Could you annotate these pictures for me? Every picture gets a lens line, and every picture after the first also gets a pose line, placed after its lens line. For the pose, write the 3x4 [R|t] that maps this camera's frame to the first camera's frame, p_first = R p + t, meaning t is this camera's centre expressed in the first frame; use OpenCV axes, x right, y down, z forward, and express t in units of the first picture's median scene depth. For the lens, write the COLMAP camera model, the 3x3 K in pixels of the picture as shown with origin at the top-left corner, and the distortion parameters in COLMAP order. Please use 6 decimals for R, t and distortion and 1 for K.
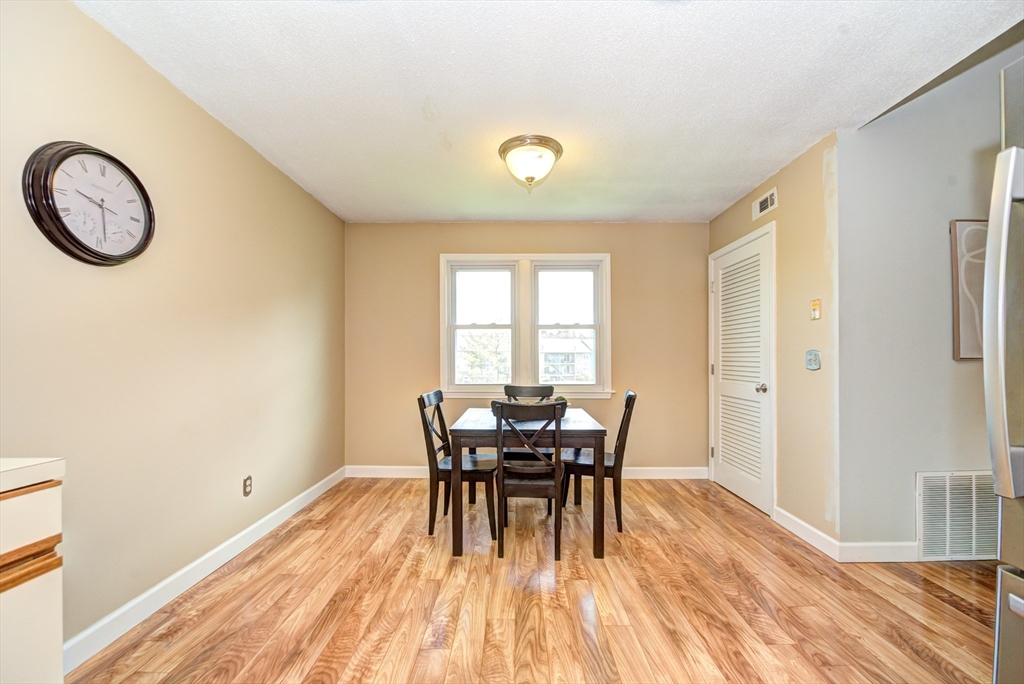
lens RADIAL K [[408.1, 0, 508.4], [0, 408.1, 355.3], [0, 0, 1]] dist [0.010733, -0.010592]
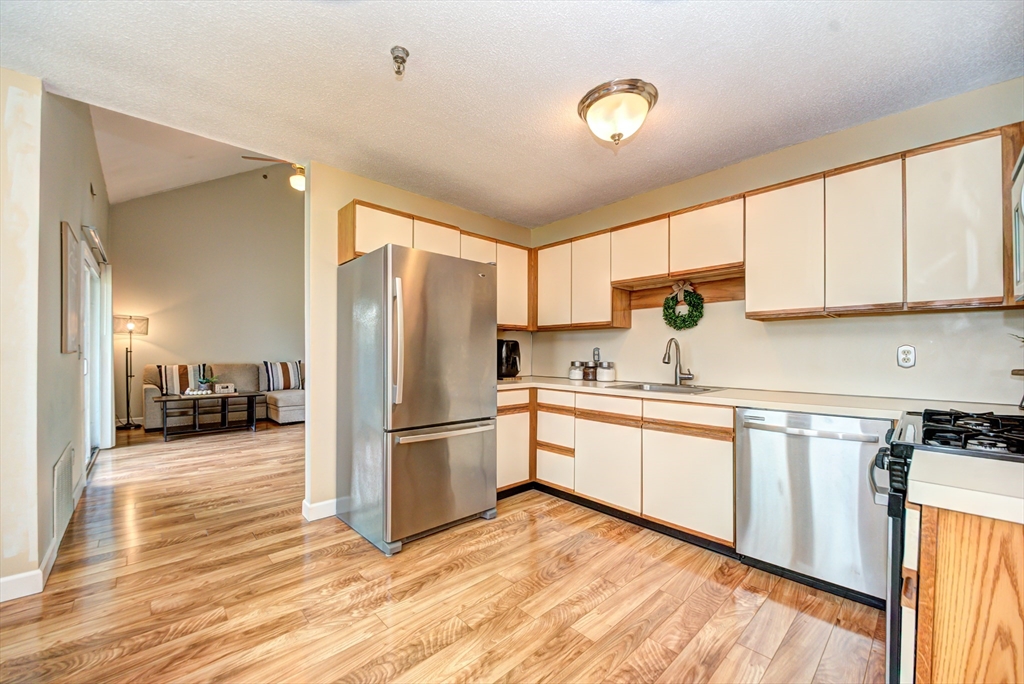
lens RADIAL K [[397.9, 0, 500.4], [0, 397.9, 351.0], [0, 0, 1]] dist [0.009369, -0.009186]
pose [[-0.671285, 0.001267, 0.741198, -0.567654], [-0.011160, 0.999868, -0.011817, 0.009721], [-0.741115, -0.016205, -0.671182, 1.090902]]
